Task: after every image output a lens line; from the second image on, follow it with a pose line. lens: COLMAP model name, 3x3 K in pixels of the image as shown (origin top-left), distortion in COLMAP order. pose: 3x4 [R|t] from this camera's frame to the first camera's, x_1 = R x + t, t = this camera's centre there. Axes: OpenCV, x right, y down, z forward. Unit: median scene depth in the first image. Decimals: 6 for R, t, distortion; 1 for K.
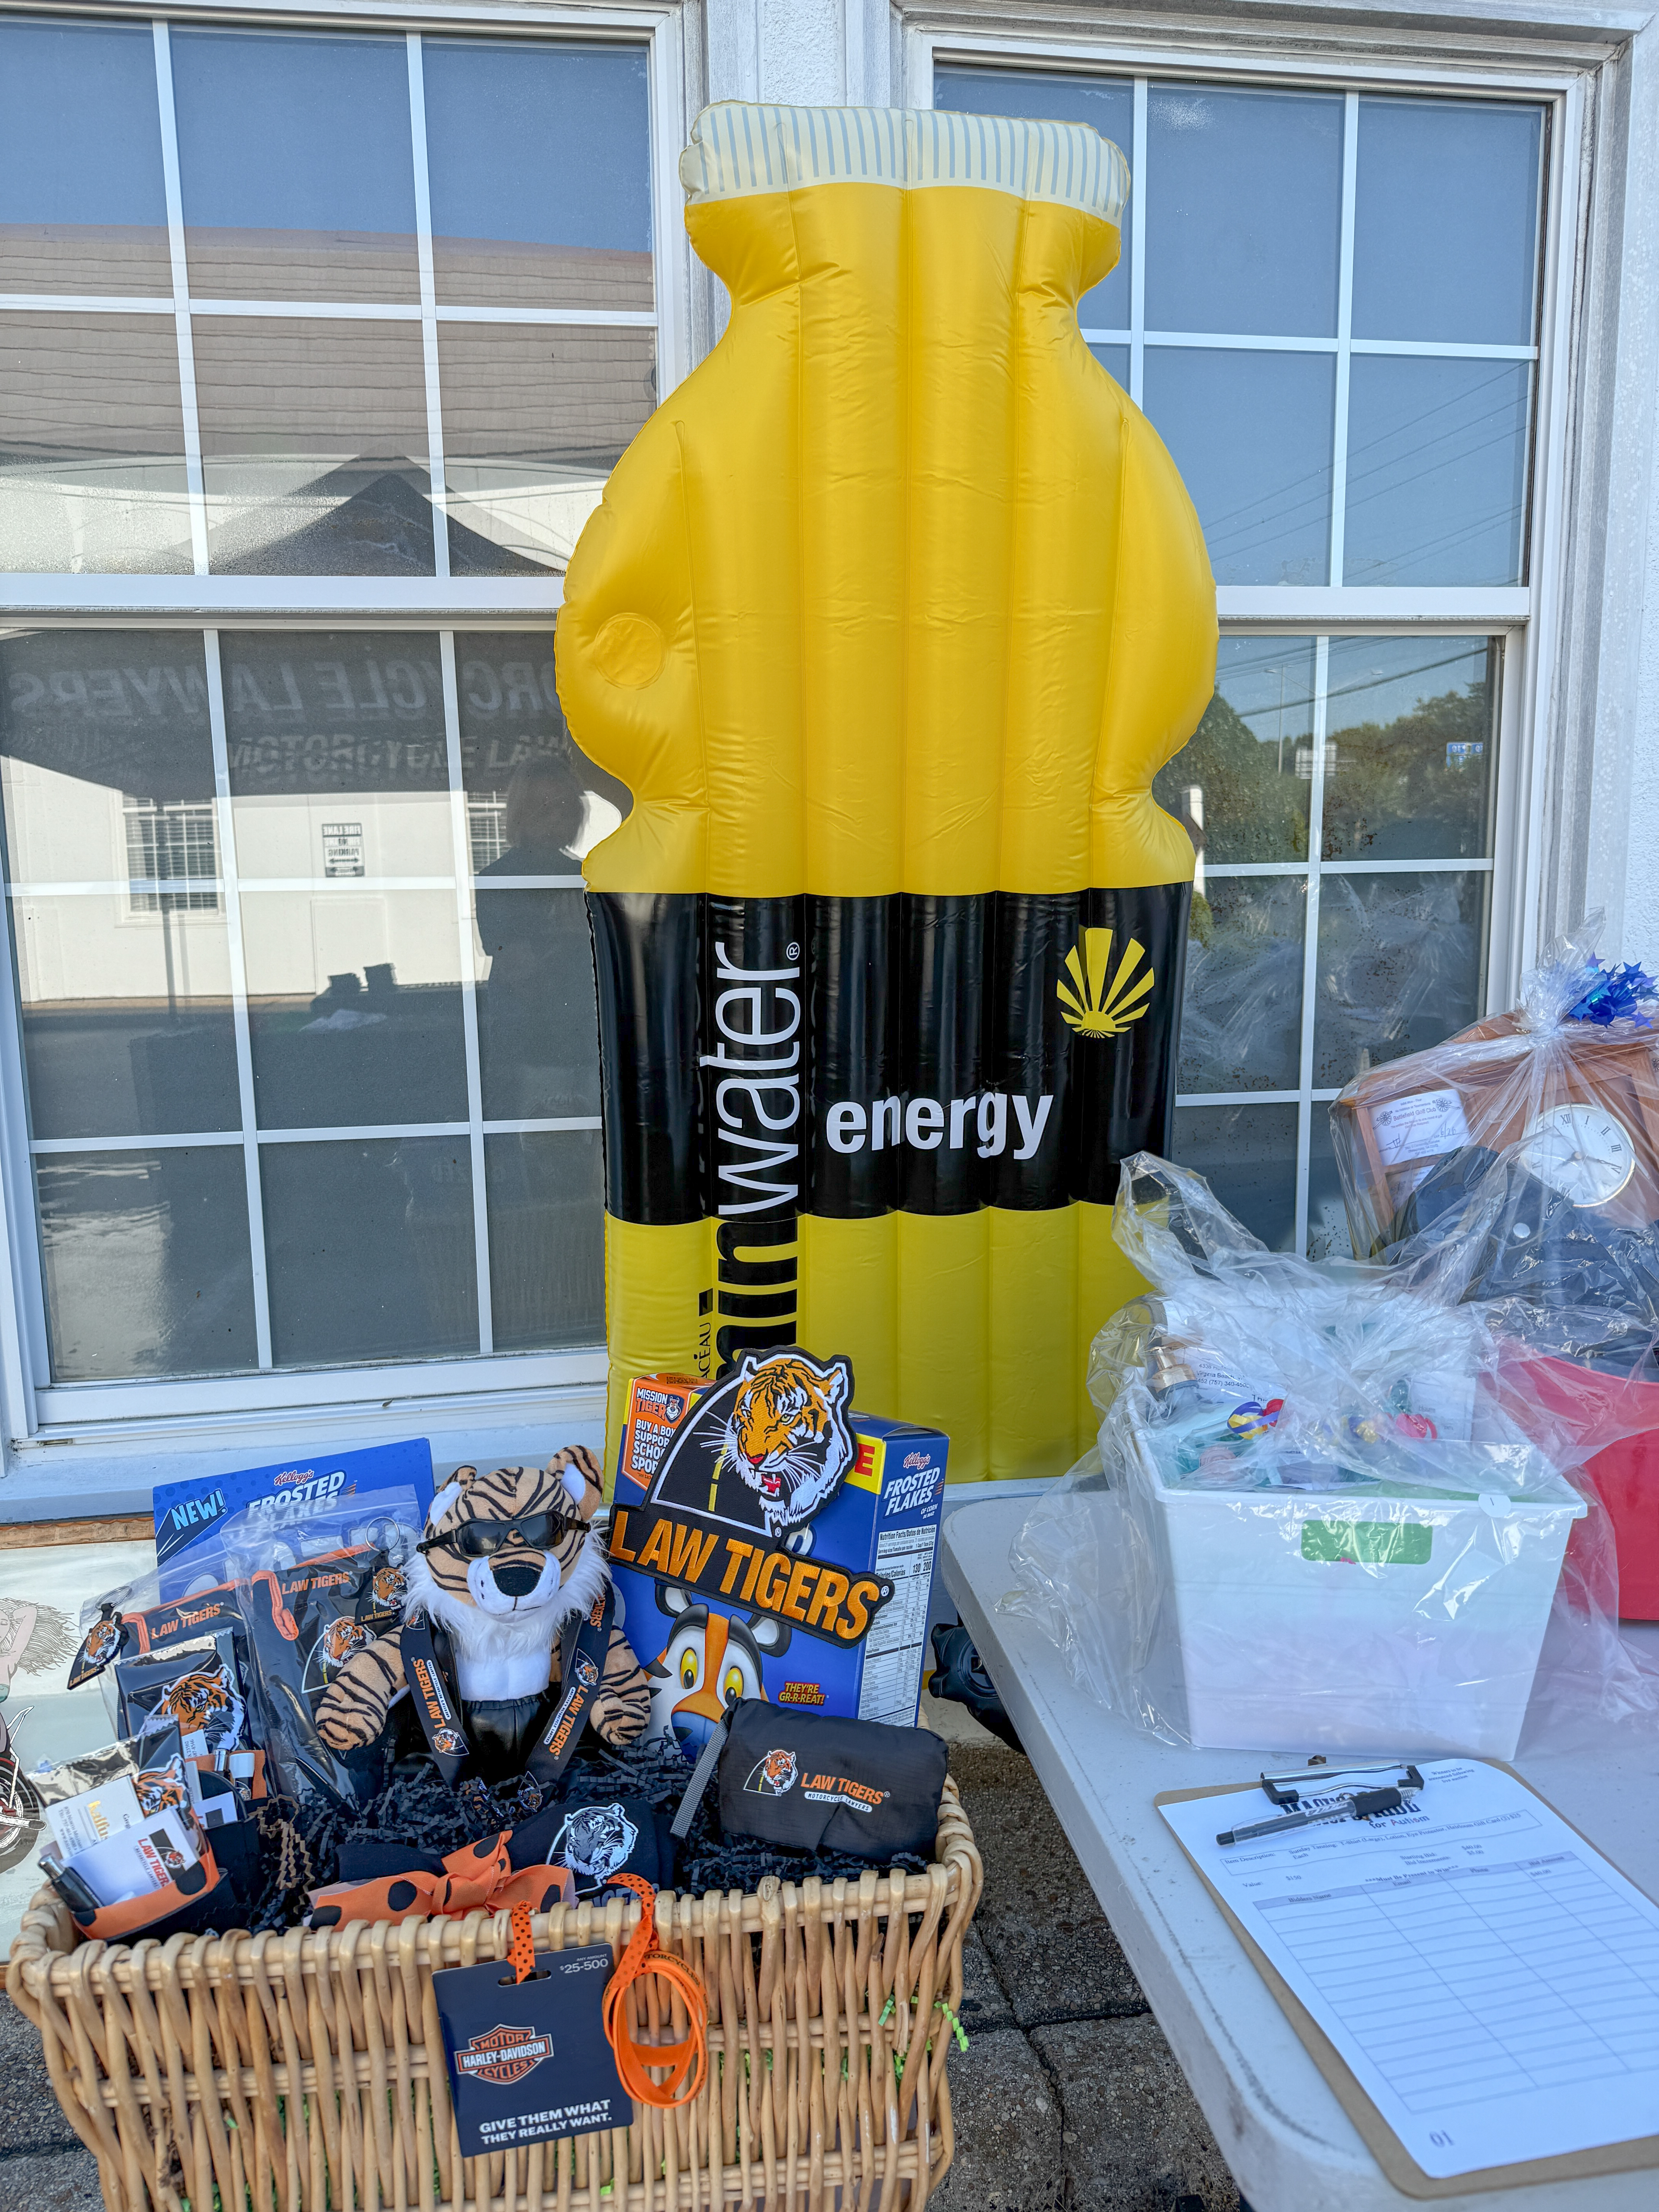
lens RADIAL K [[1558.8, 0, 812.3], [0, 1558.8, 1090.1], [0, 0, 1]] dist [0.007254, -0.018992]
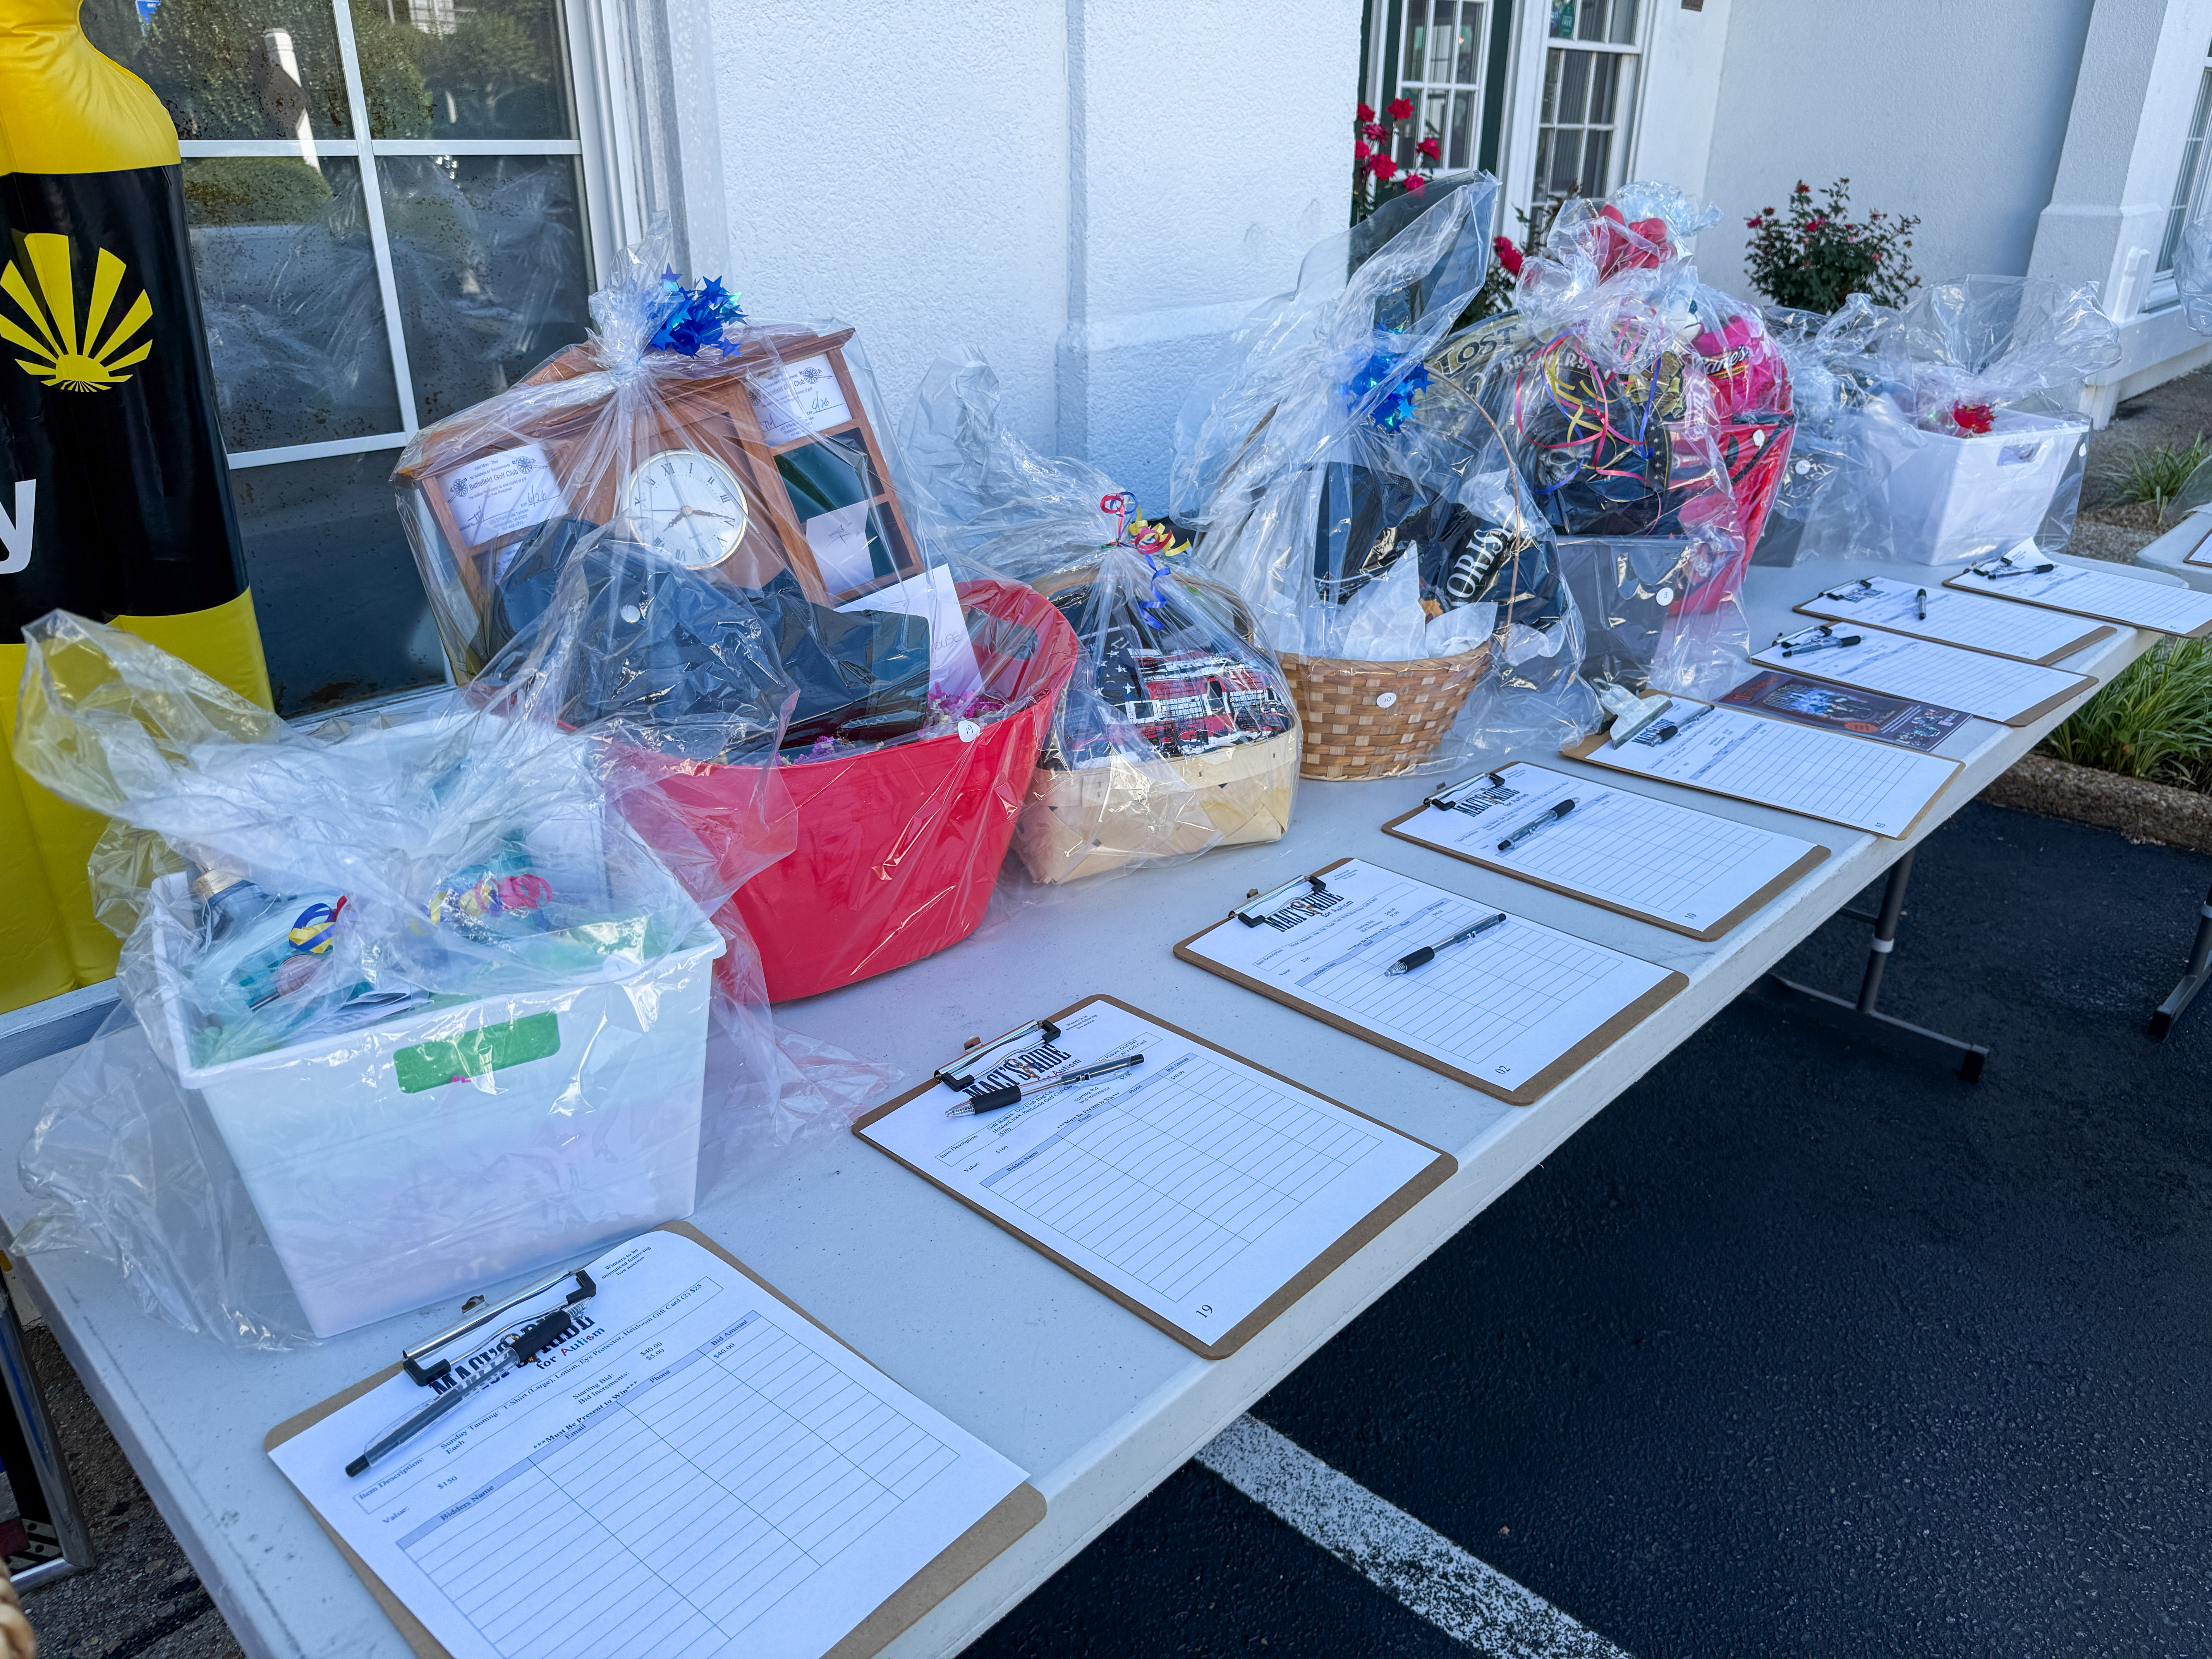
lens RADIAL K [[1558.8, 0, 1091.2], [0, 1558.8, 821.9], [0, 0, 1]] dist [0.007254, -0.018992]
pose [[0.783727, -0.228632, 0.577494, 0.135162], [0.067007, 0.955482, 0.287341, -0.029967], [-0.617481, -0.186501, 0.764156, 0.172007]]
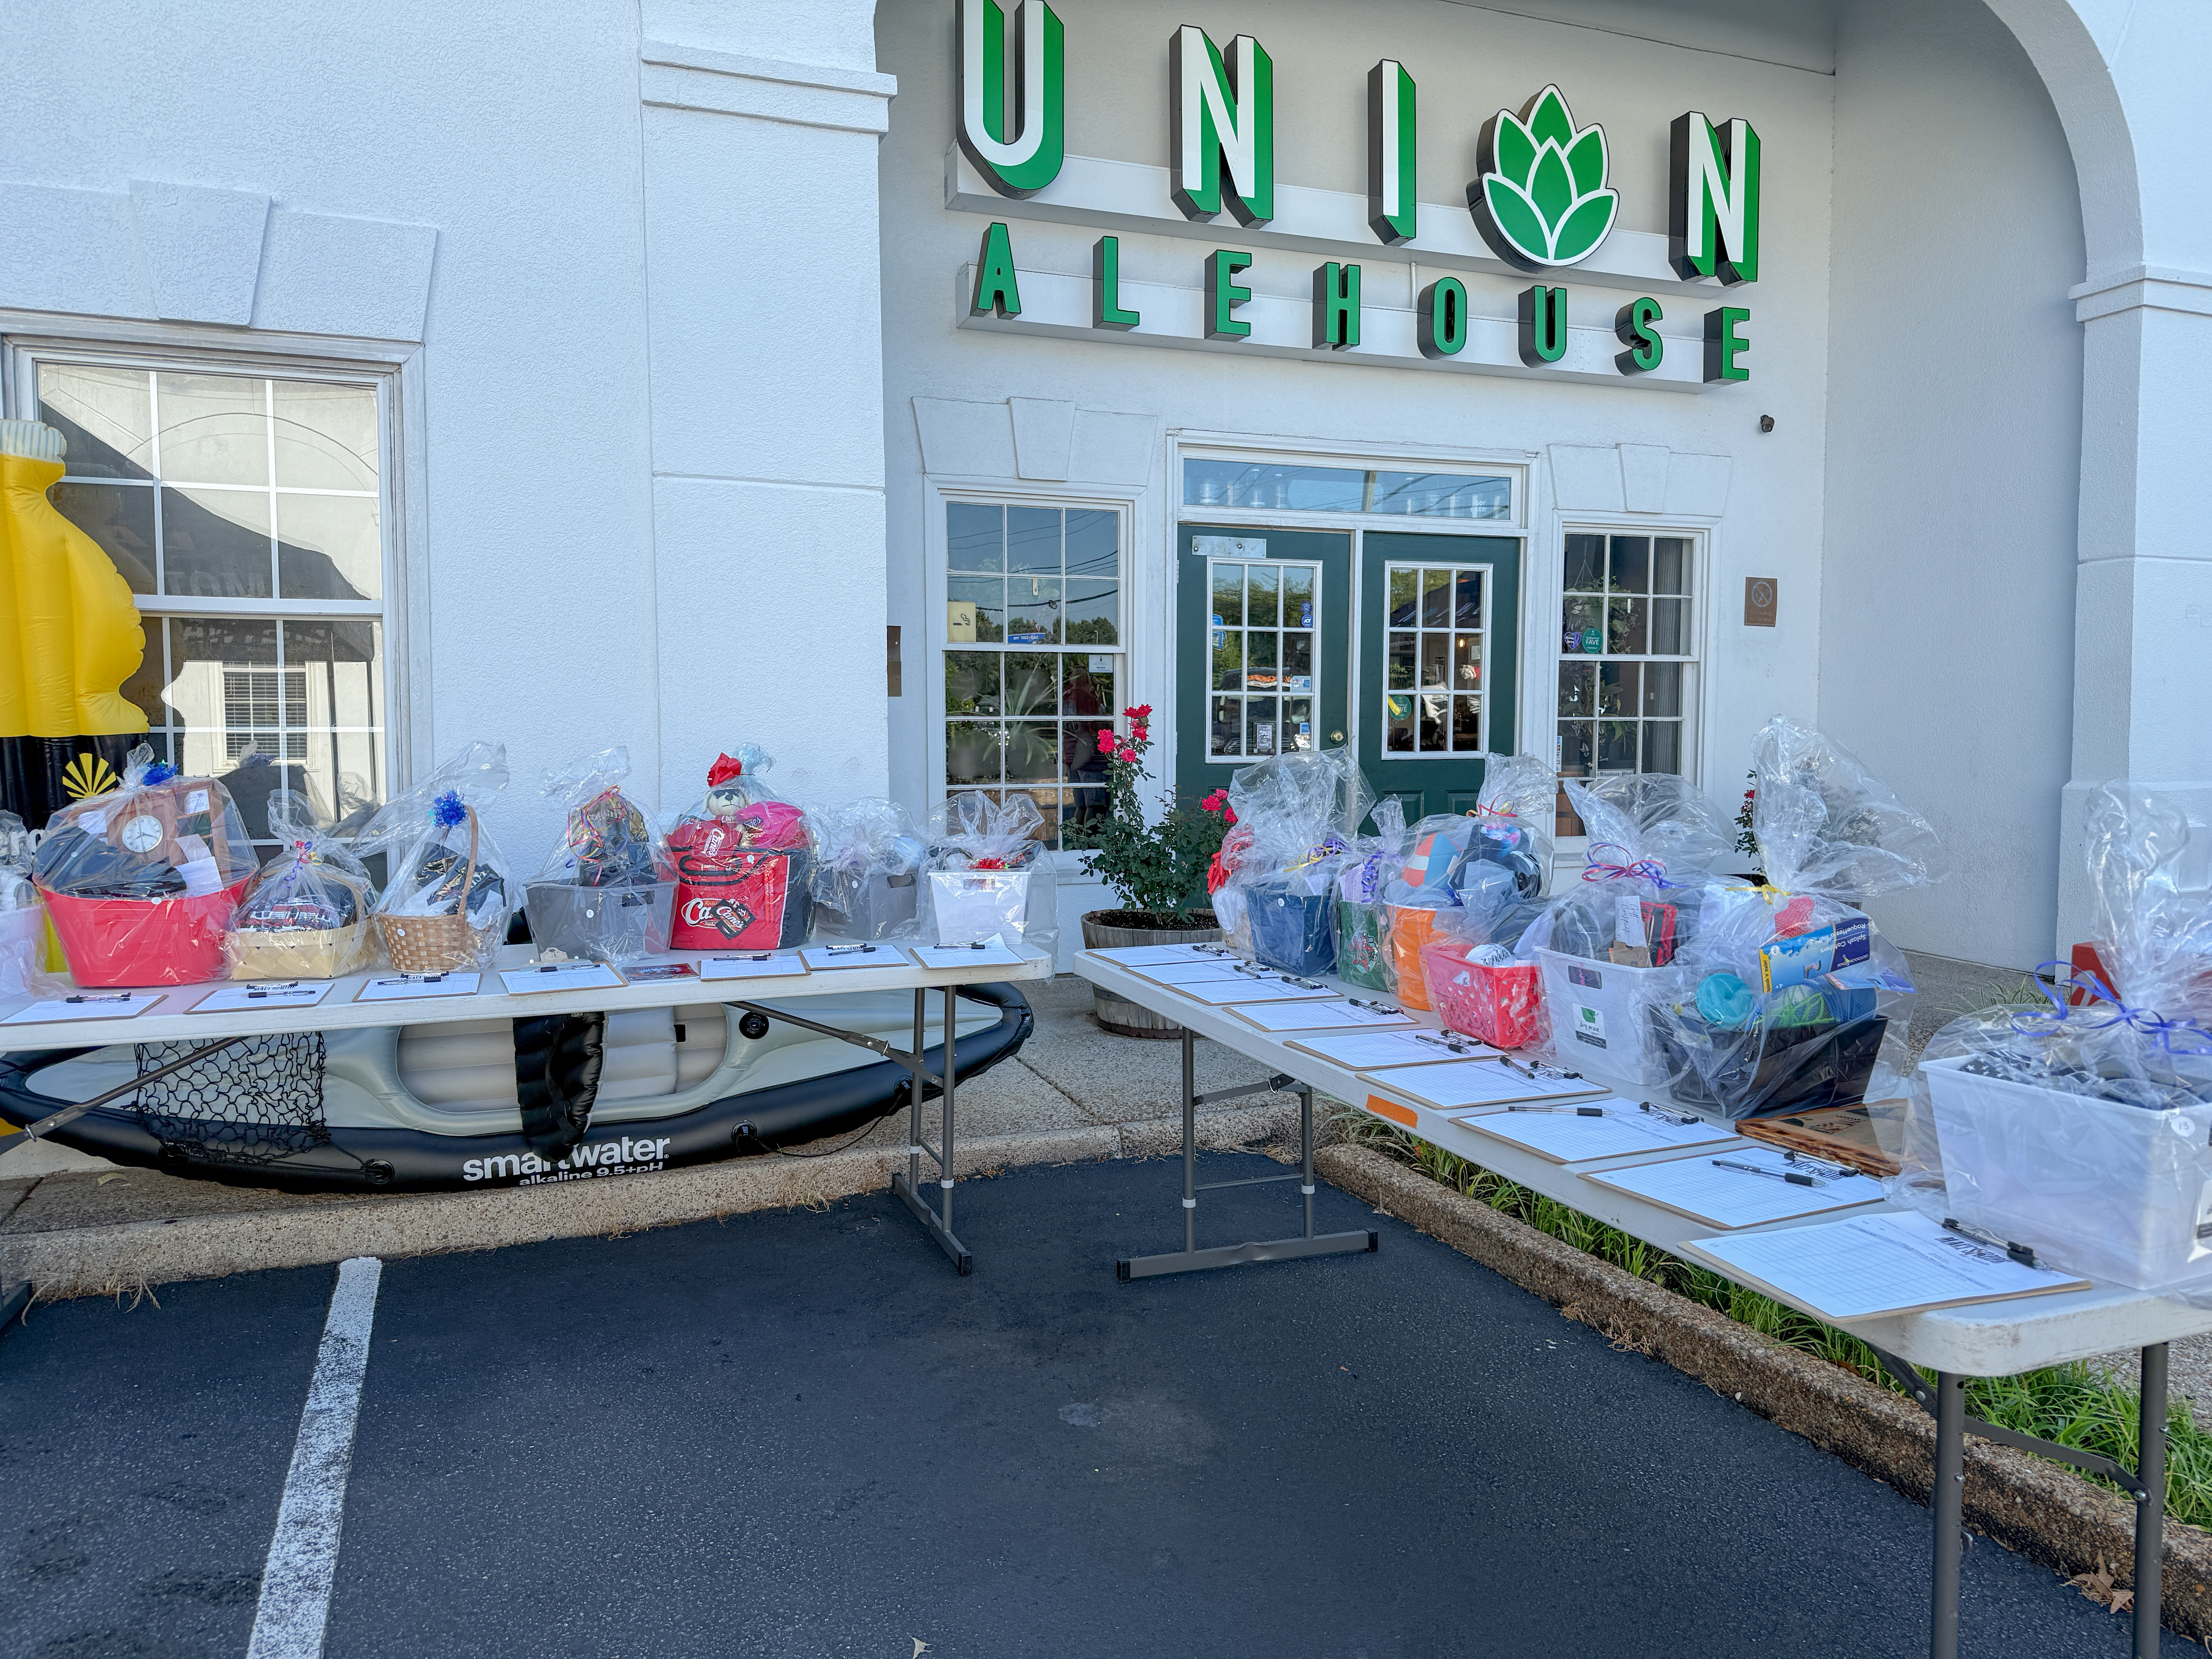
lens RADIAL K [[1558.8, 0, 1103.0], [0, 1558.8, 807.7], [0, 0, 1]] dist [0.007254, -0.018992]
pose [[0.972603, 0.008233, 0.232327, 1.681153], [0.013588, 0.995651, -0.092165, 0.305886], [-0.232076, 0.092797, 0.968261, -2.290508]]
